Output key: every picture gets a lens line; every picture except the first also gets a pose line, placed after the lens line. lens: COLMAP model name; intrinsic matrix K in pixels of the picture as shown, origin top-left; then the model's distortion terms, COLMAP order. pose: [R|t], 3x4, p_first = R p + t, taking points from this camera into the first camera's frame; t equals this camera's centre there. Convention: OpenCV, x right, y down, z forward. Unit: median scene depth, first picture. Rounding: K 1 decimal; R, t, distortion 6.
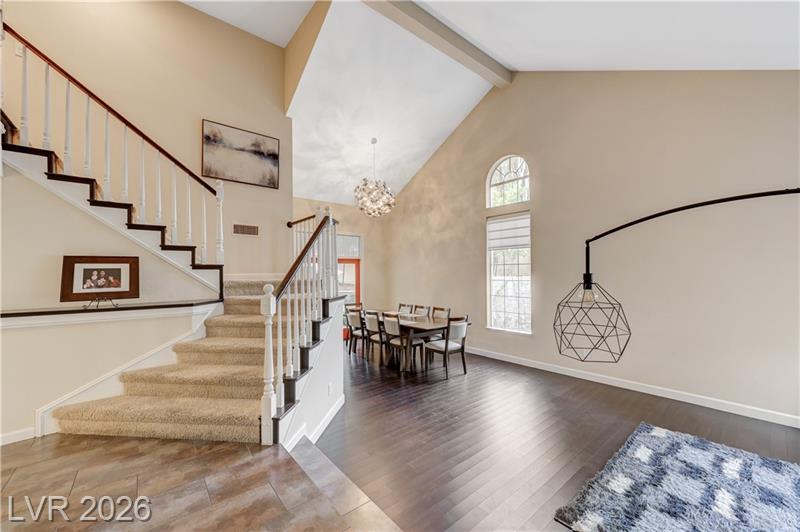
lens RADIAL K [[316.9, 0, 402.7], [0, 316.9, 269.6], [0, 0, 1]] dist [0.000519, -0.000104]
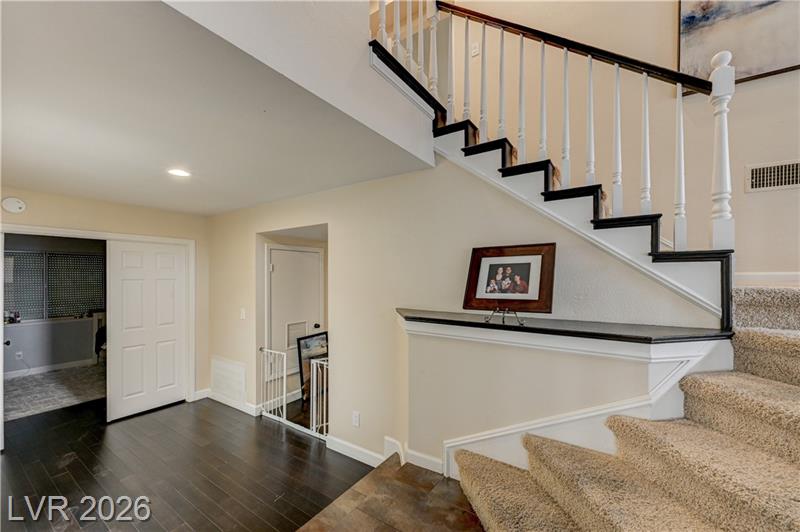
lens RADIAL K [[316.9, 0, 404.1], [0, 316.9, 276.7], [0, 0, 1]] dist [0.000519, -0.000104]
pose [[0.278680, 0.006253, -0.960364, -0.262266], [0.009764, 0.999909, 0.009344, 0.011260], [0.960334, -0.011981, 0.278594, 0.431186]]
